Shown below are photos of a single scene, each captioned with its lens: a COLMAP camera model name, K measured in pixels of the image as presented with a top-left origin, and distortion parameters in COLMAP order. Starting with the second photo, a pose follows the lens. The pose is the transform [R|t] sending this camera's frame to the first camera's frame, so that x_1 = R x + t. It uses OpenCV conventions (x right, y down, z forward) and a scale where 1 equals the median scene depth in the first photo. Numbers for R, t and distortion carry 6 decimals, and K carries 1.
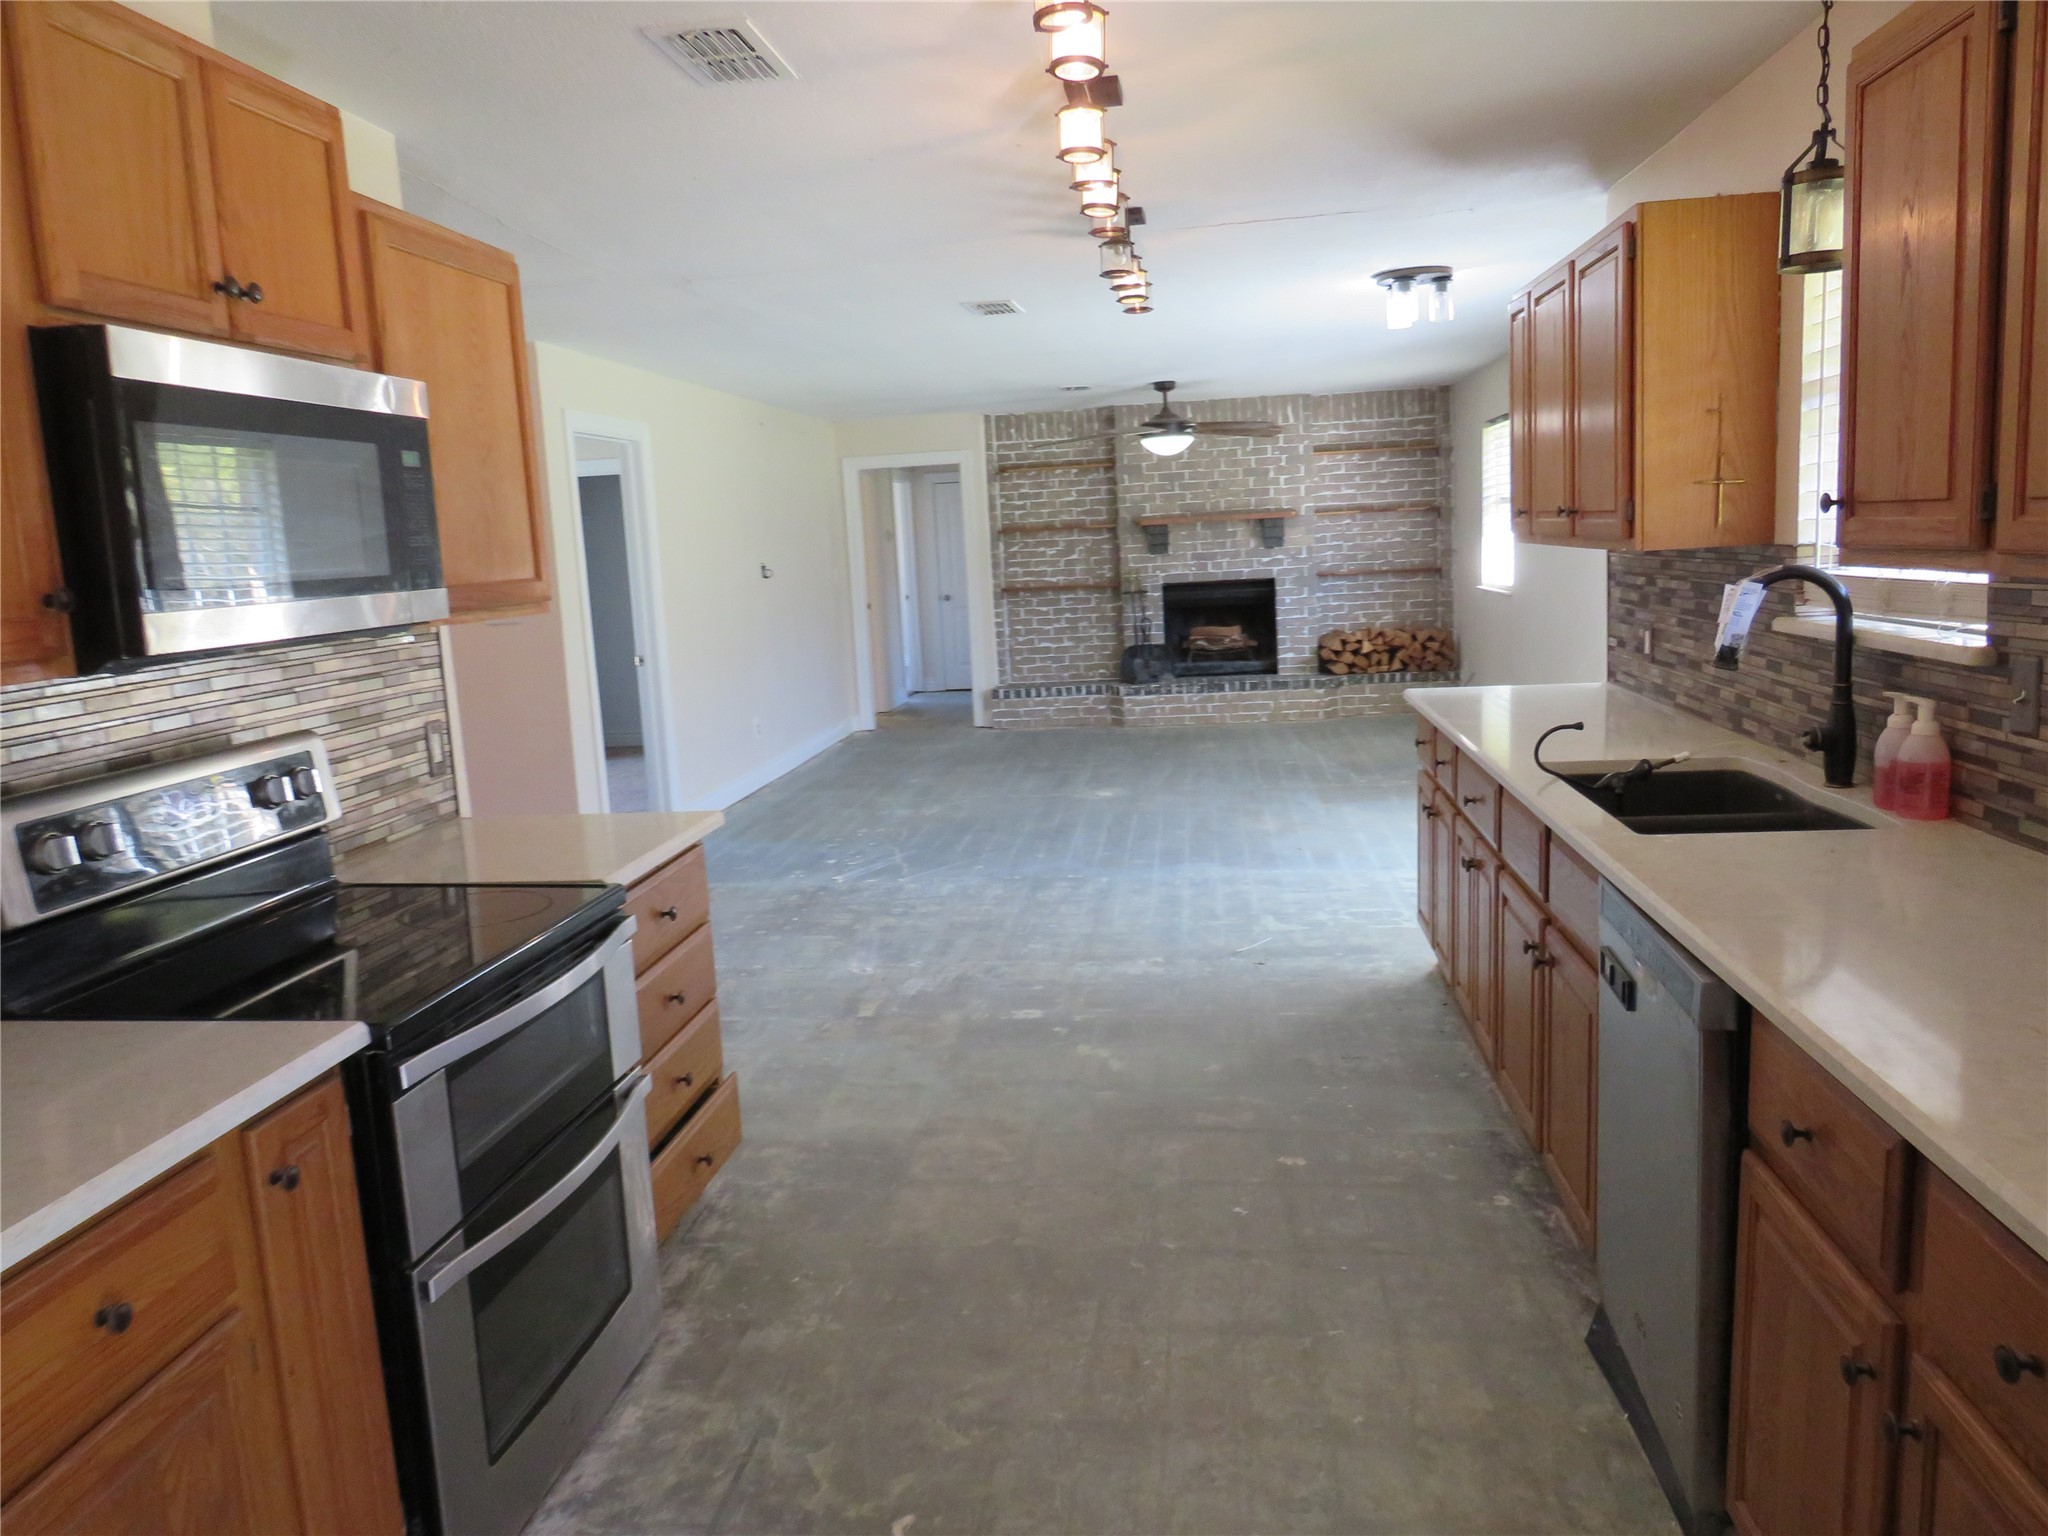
lens RADIAL K [[1445.1, 0, 1033.1], [0, 1445.1, 771.4], [0, 0, 1]] dist [-0.008226, 0.000328]
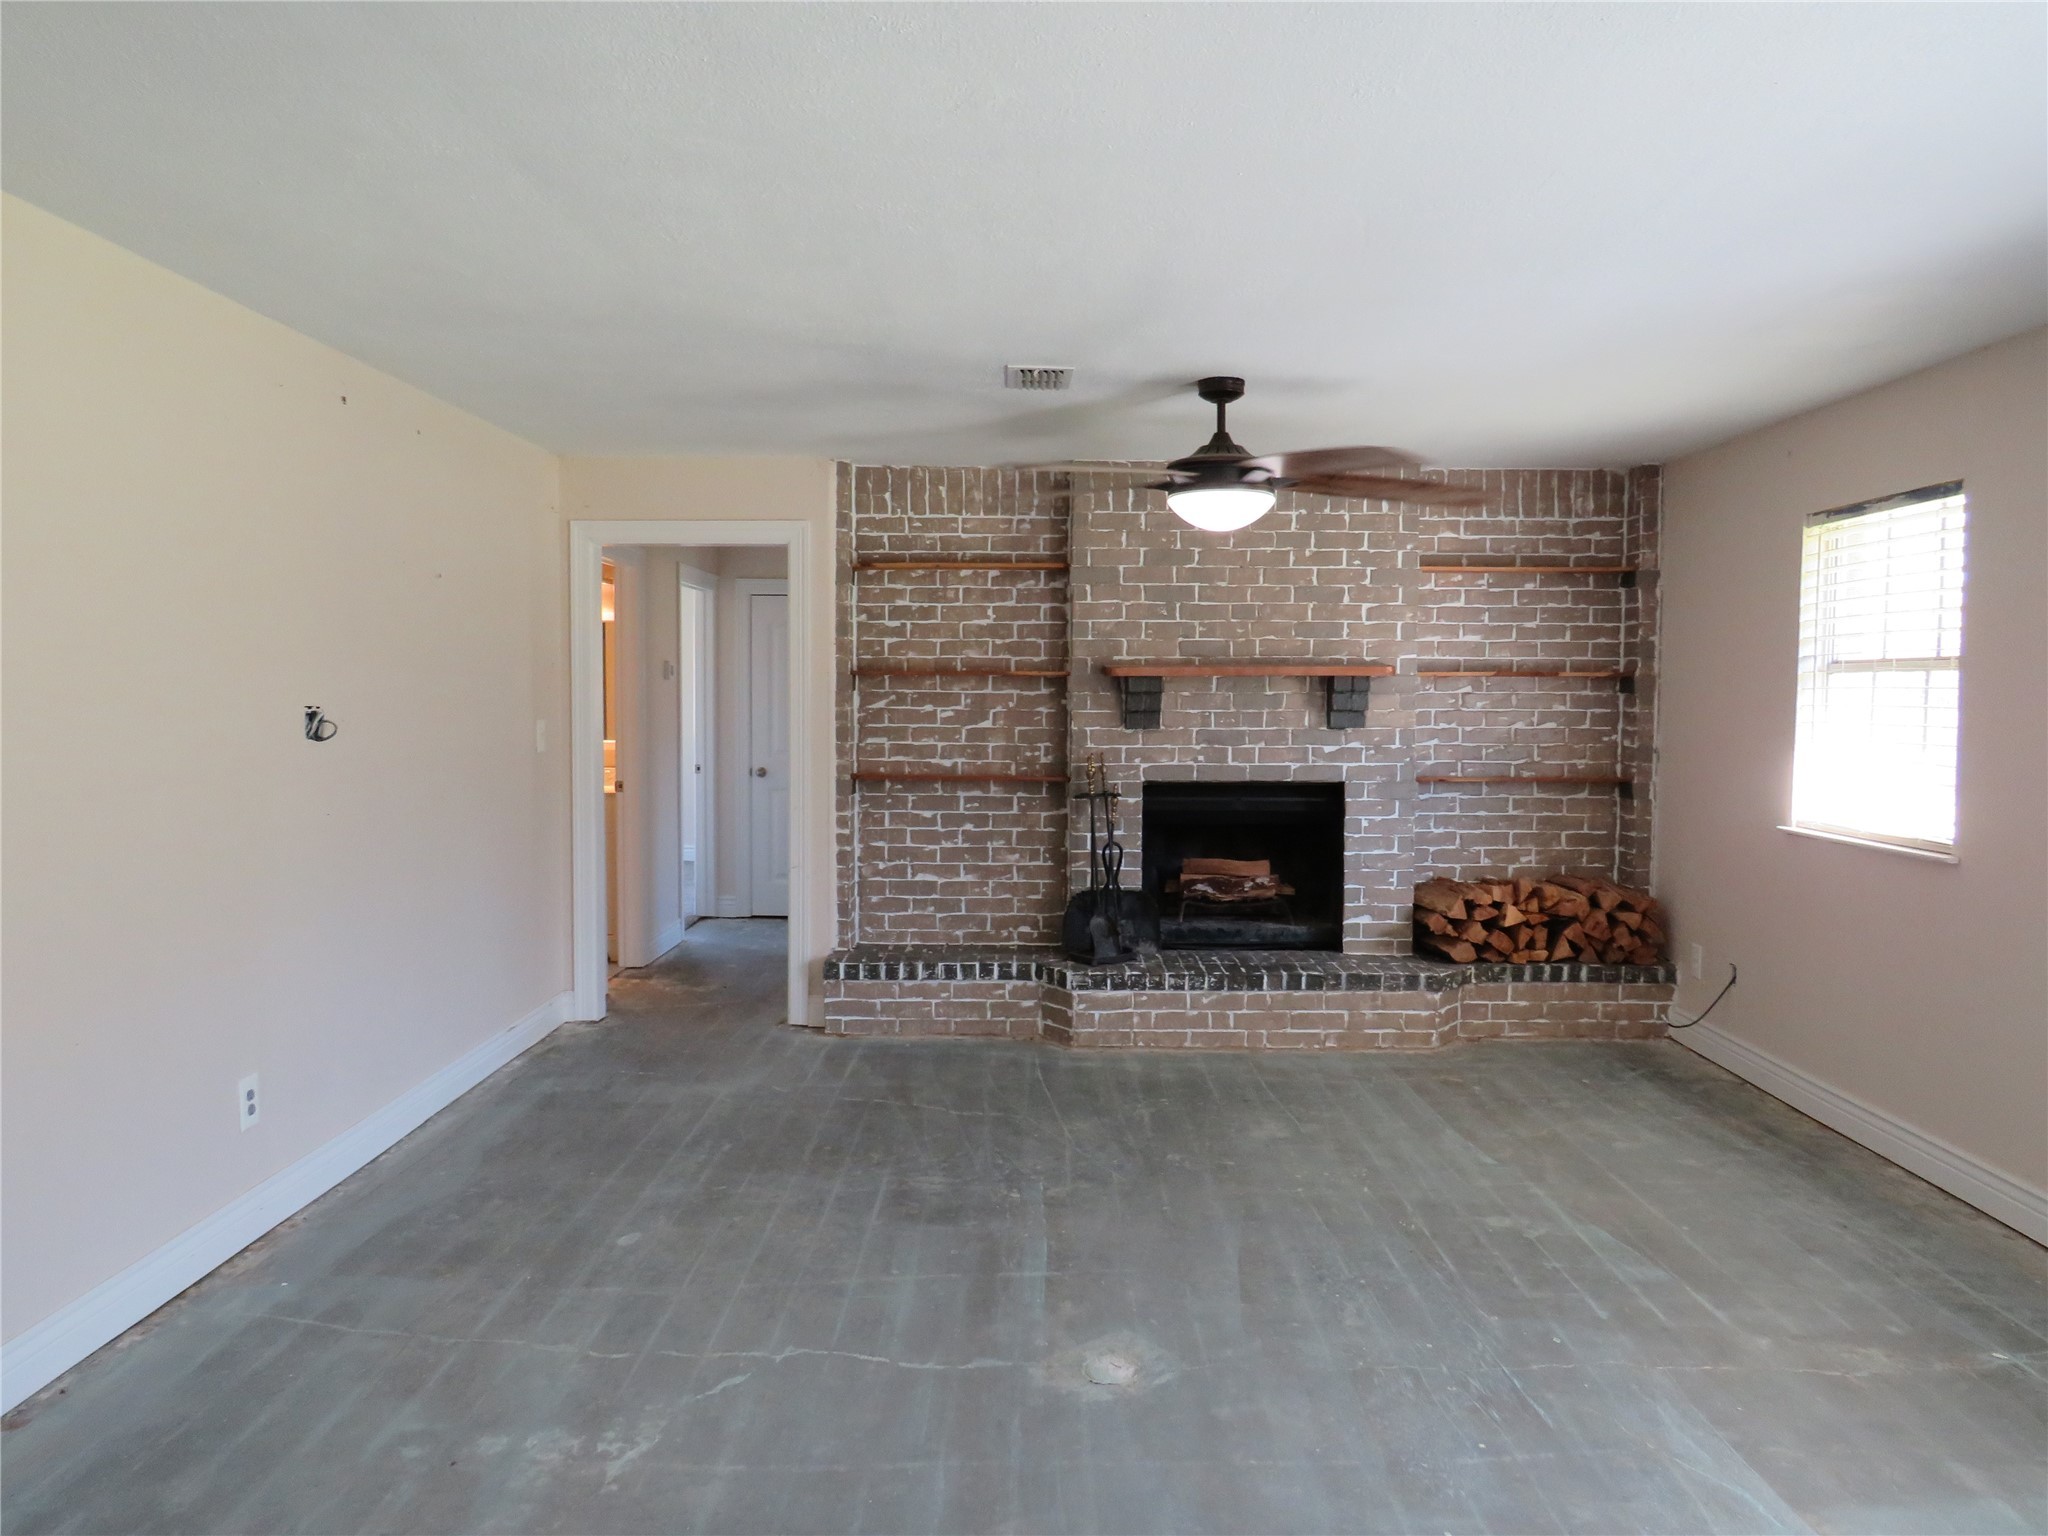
lens RADIAL K [[1445.1, 0, 1027.2], [0, 1445.1, 755.1], [0, 0, 1]] dist [-0.008226, 0.000328]
pose [[0.992718, 0.051888, 0.108713, -0.016162], [-0.038893, 0.992202, -0.118419, -0.072823], [-0.114009, 0.113328, 0.986995, 0.457816]]
